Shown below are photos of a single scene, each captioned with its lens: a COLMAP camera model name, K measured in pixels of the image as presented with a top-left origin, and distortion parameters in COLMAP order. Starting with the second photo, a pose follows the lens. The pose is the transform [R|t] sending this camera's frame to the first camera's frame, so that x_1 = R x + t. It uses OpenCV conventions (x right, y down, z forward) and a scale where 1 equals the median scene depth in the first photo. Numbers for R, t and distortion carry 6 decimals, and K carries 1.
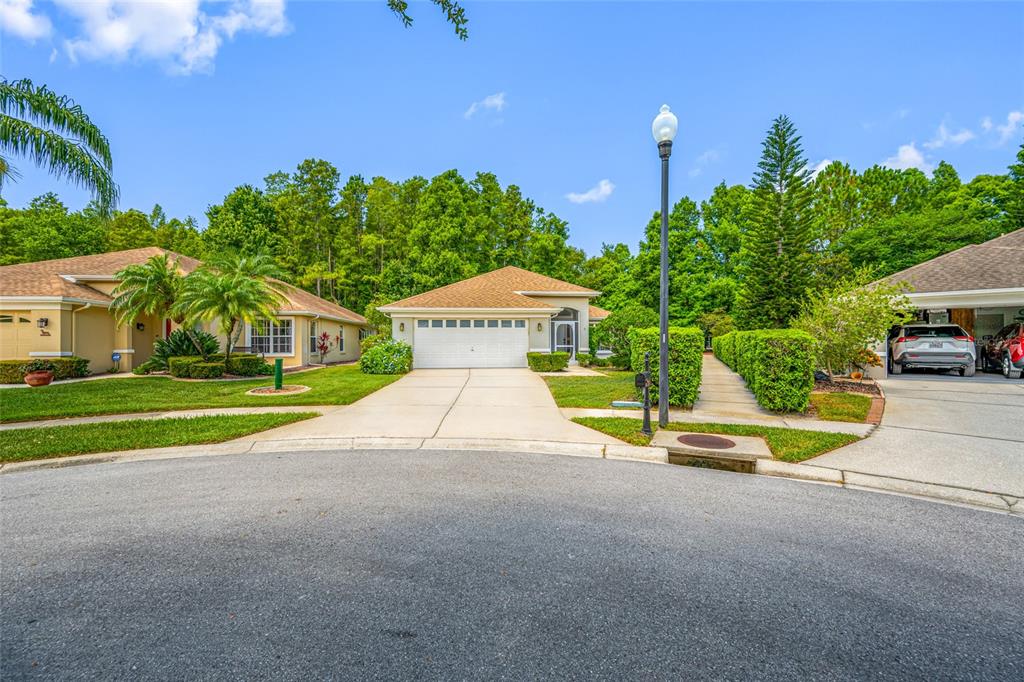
lens RADIAL K [[407.9, 0, 513.8], [0, 407.9, 342.1], [0, 0, 1]] dist [0.000379, -0.000109]
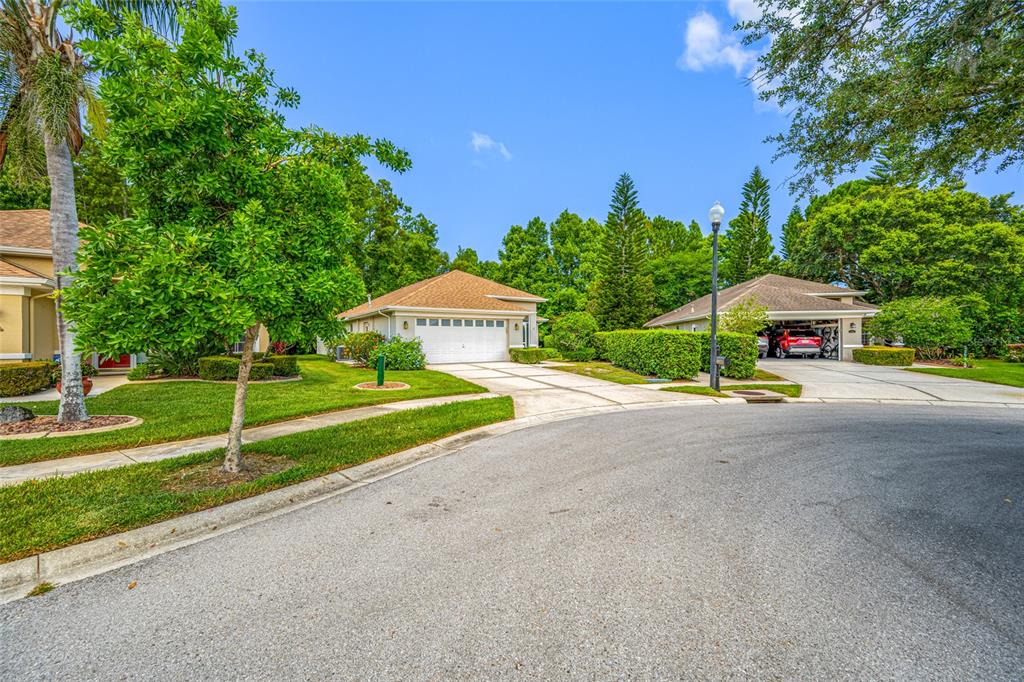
lens RADIAL K [[407.9, 0, 513.8], [0, 407.9, 342.1], [0, 0, 1]] dist [0.000379, -0.000109]
pose [[0.882320, -0.003416, 0.470638, -0.298032], [0.000329, 0.999978, 0.006642, -0.000265], [-0.470650, -0.005706, 0.882301, -0.028325]]
